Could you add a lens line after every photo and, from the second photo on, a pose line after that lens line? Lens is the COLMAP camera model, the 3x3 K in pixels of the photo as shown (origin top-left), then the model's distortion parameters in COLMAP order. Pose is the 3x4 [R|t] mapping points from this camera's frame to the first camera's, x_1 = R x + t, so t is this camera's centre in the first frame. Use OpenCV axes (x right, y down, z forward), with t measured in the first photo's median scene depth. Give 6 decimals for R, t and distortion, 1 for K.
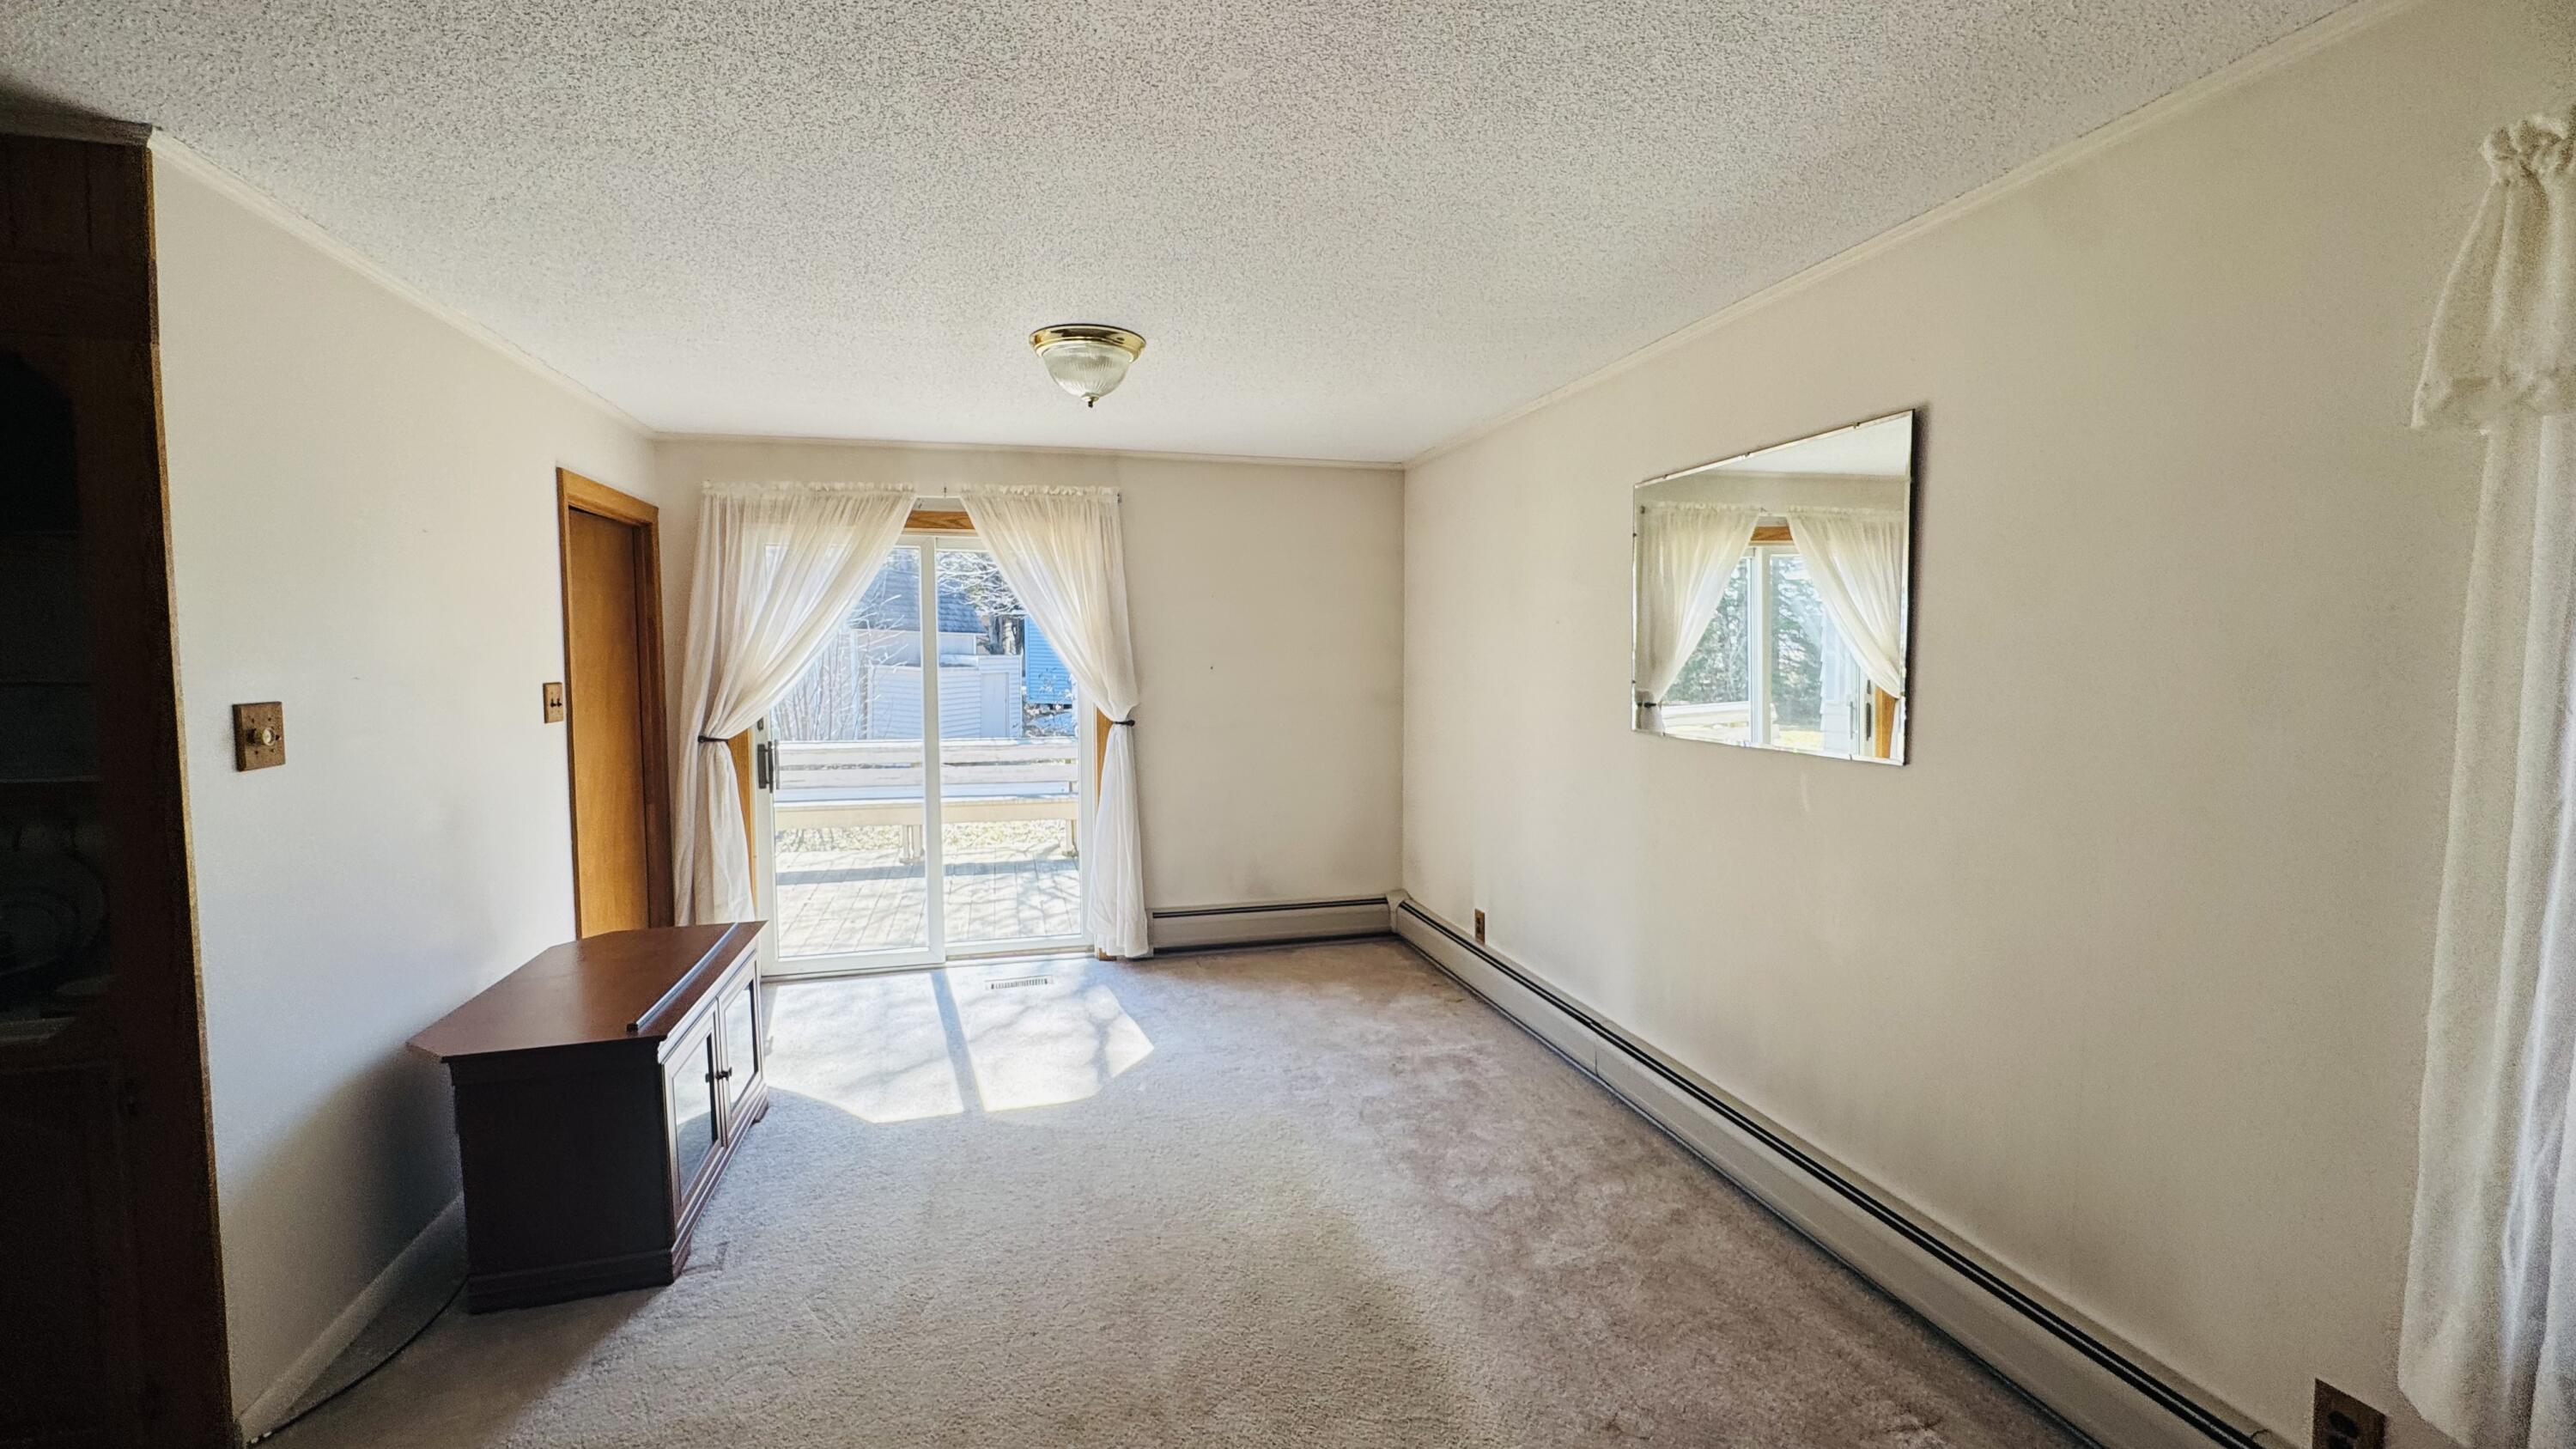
lens RADIAL K [[1046.5, 0, 1291.4], [0, 1046.5, 732.9], [0, 0, 1]] dist [0.004859, -0.000680]
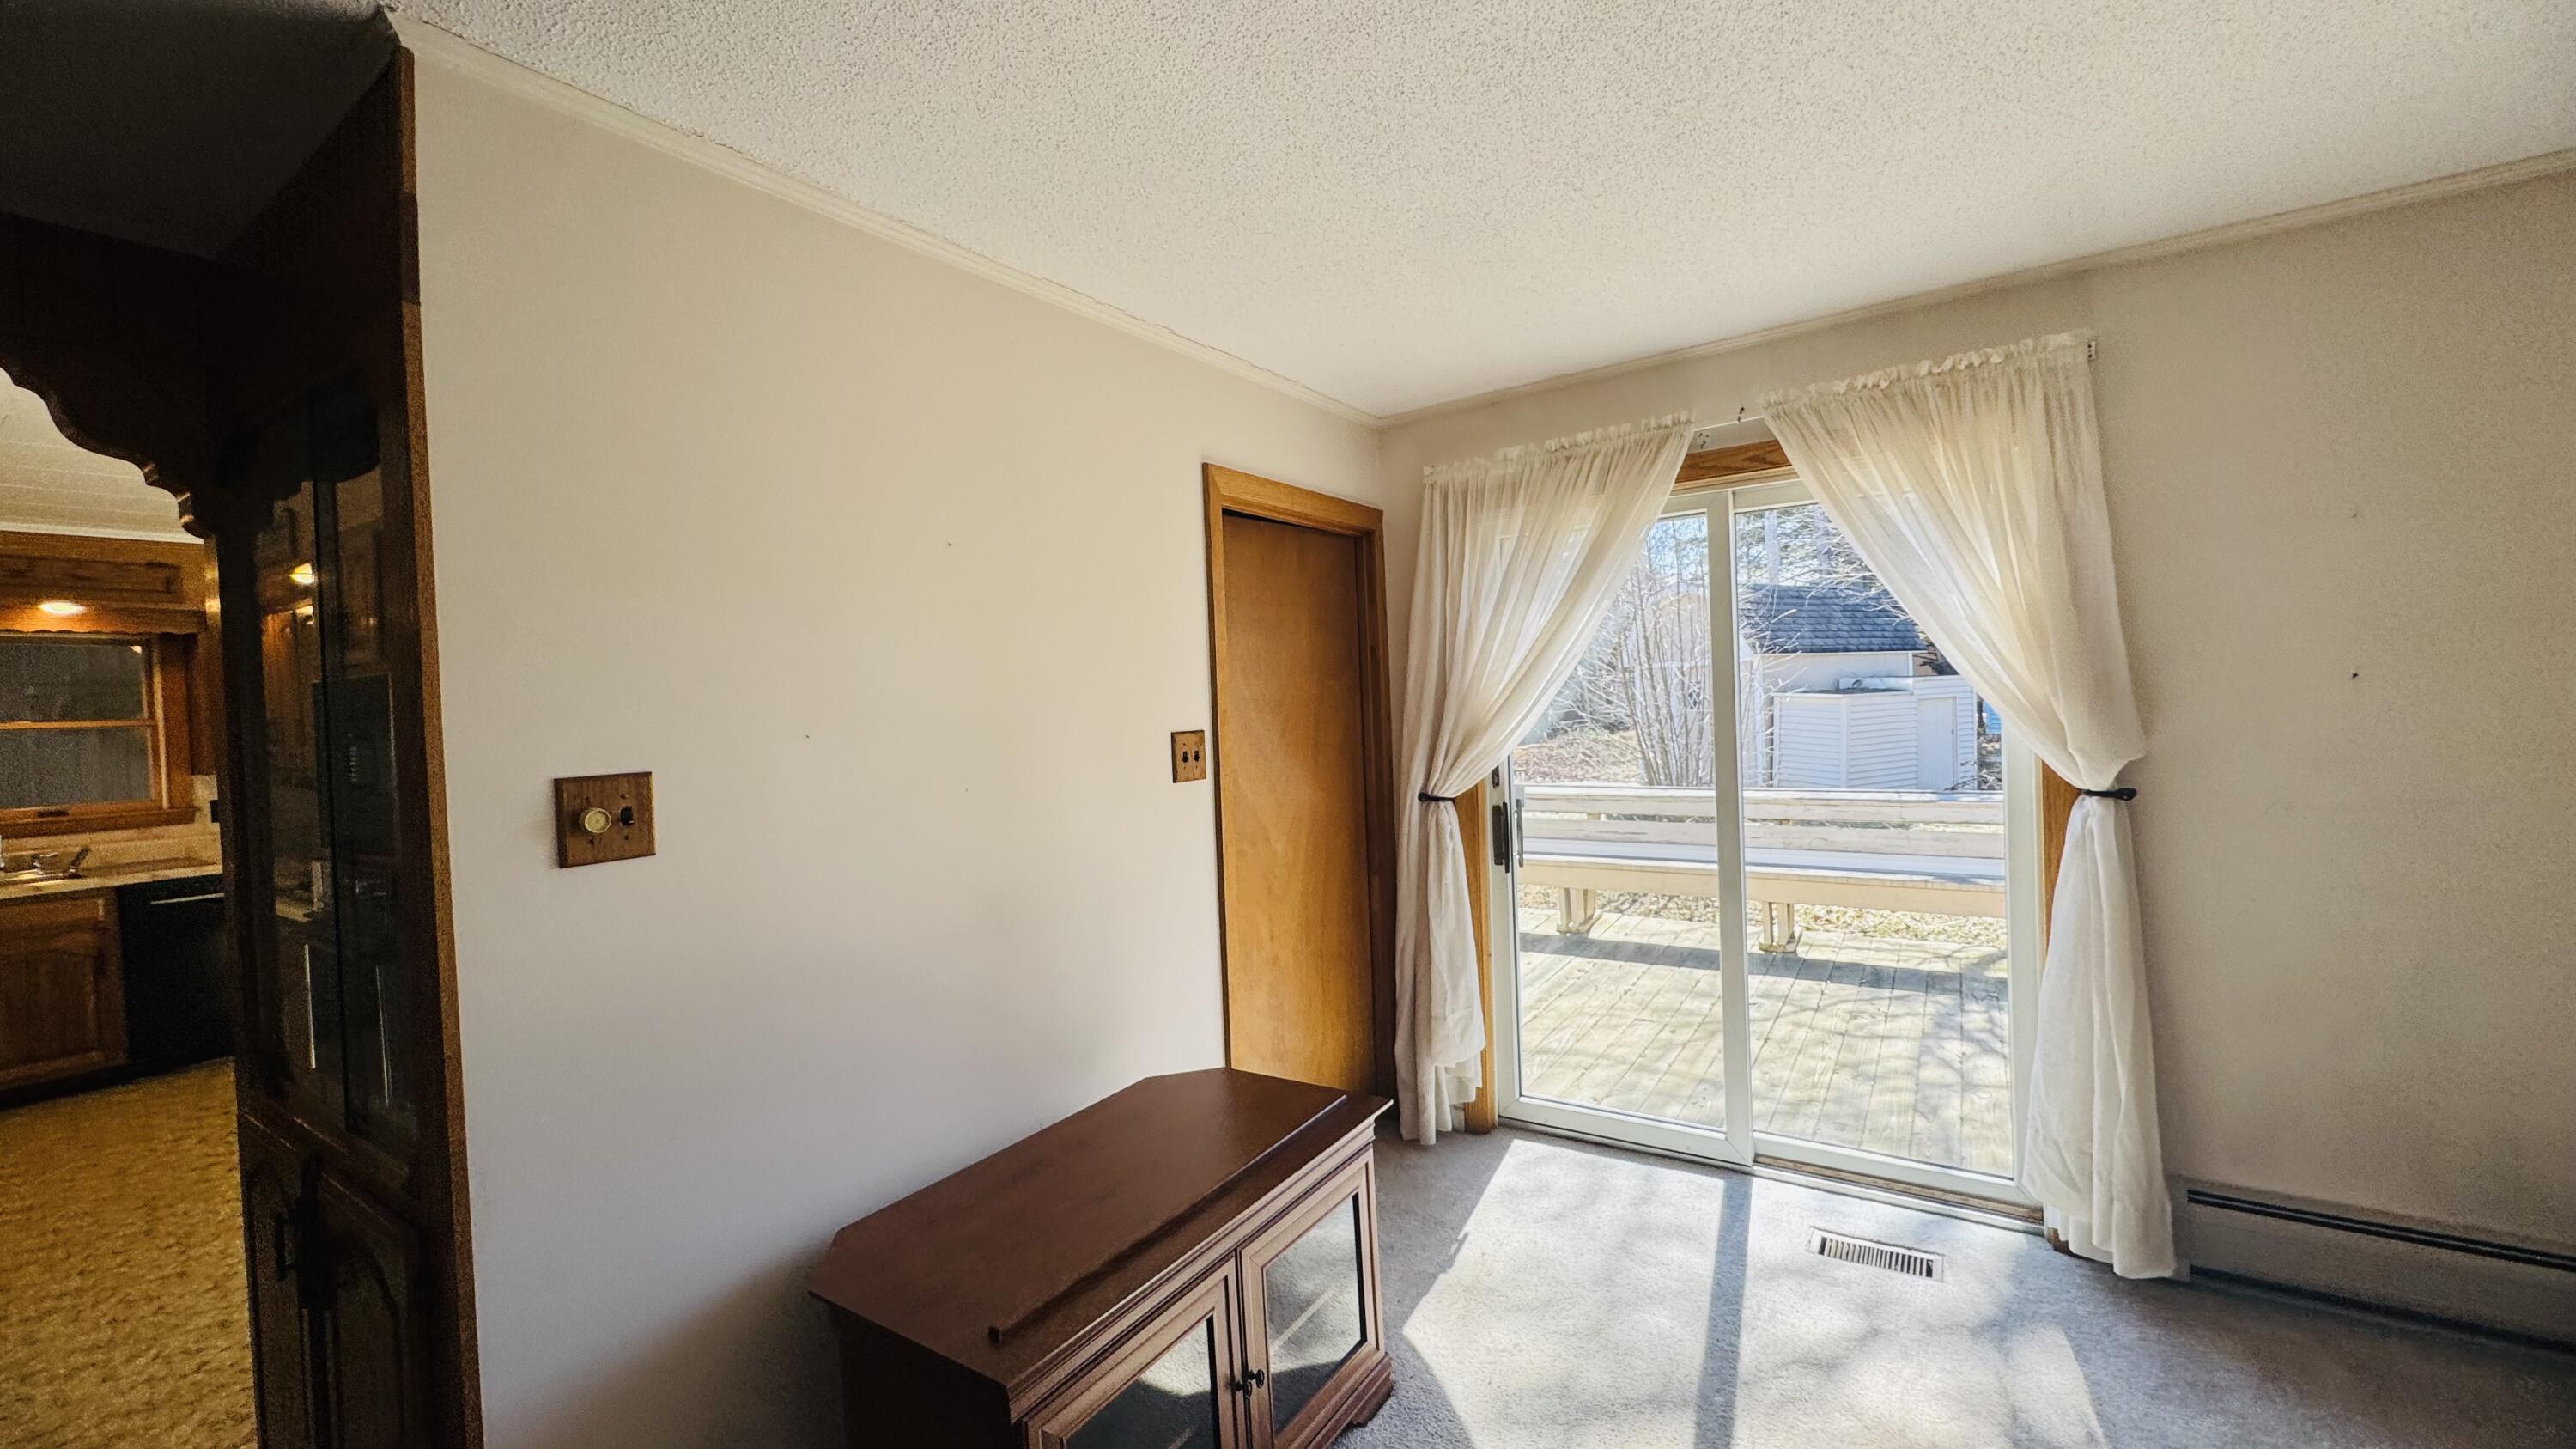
lens RADIAL K [[1046.5, 0, 1275.1], [0, 1046.5, 722.3], [0, 0, 1]] dist [0.004859, -0.000680]
pose [[0.658380, -0.011832, -0.752593, -0.045850], [-0.016846, 0.999394, -0.030449, -0.022814], [0.752497, 0.032725, 0.657782, 0.384952]]
